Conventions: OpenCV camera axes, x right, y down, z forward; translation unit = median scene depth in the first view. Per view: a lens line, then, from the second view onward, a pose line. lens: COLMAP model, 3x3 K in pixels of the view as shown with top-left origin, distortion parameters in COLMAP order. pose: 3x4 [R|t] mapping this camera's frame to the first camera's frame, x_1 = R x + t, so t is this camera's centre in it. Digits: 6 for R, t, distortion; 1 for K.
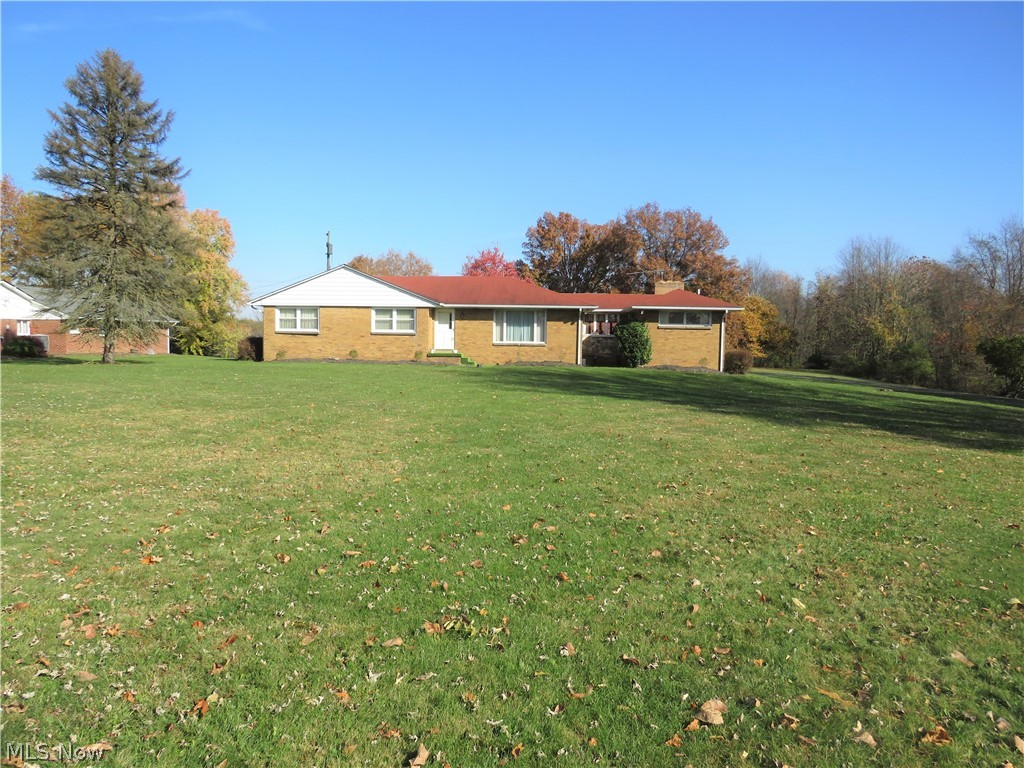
lens RADIAL K [[749.9, 0, 512.0], [0, 749.9, 384.0], [0, 0, 1]] dist [-0.028823, -0.005759]
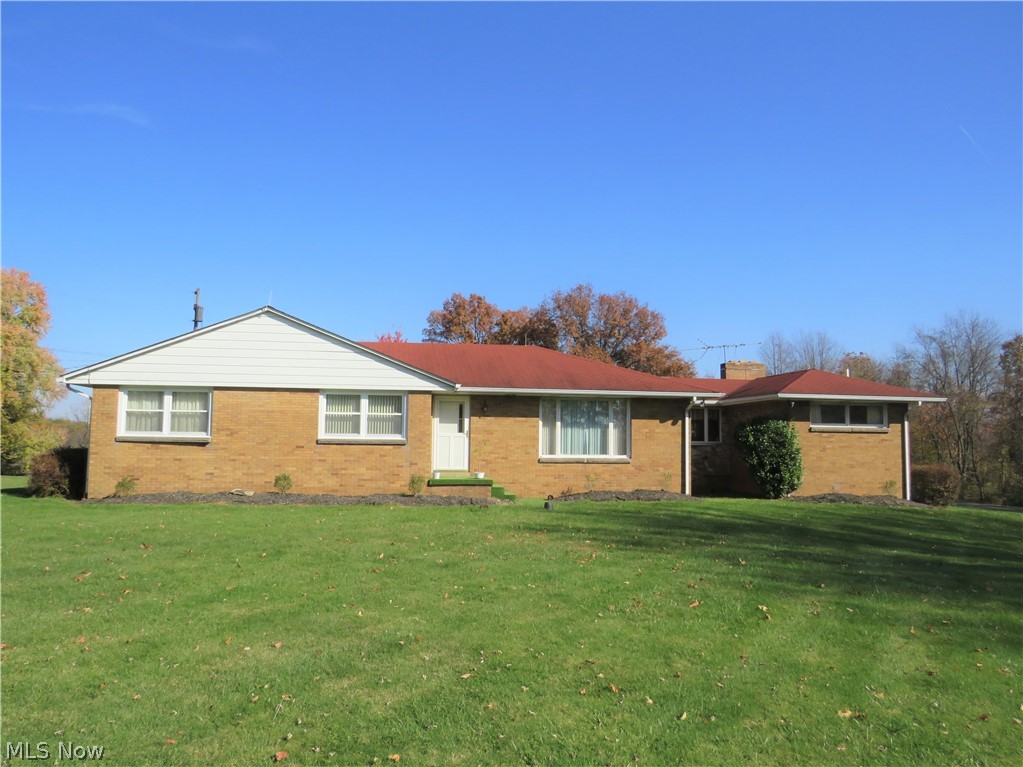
lens RADIAL K [[749.2, 0, 511.5], [0, 749.2, 383.5], [0, 0, 1]] dist [-0.028823, -0.005759]
pose [[0.979426, 0.012627, 0.201409, -0.158880], [0.014817, 0.990847, -0.134173, -0.035564], [-0.201260, 0.134396, 0.970274, 0.463759]]
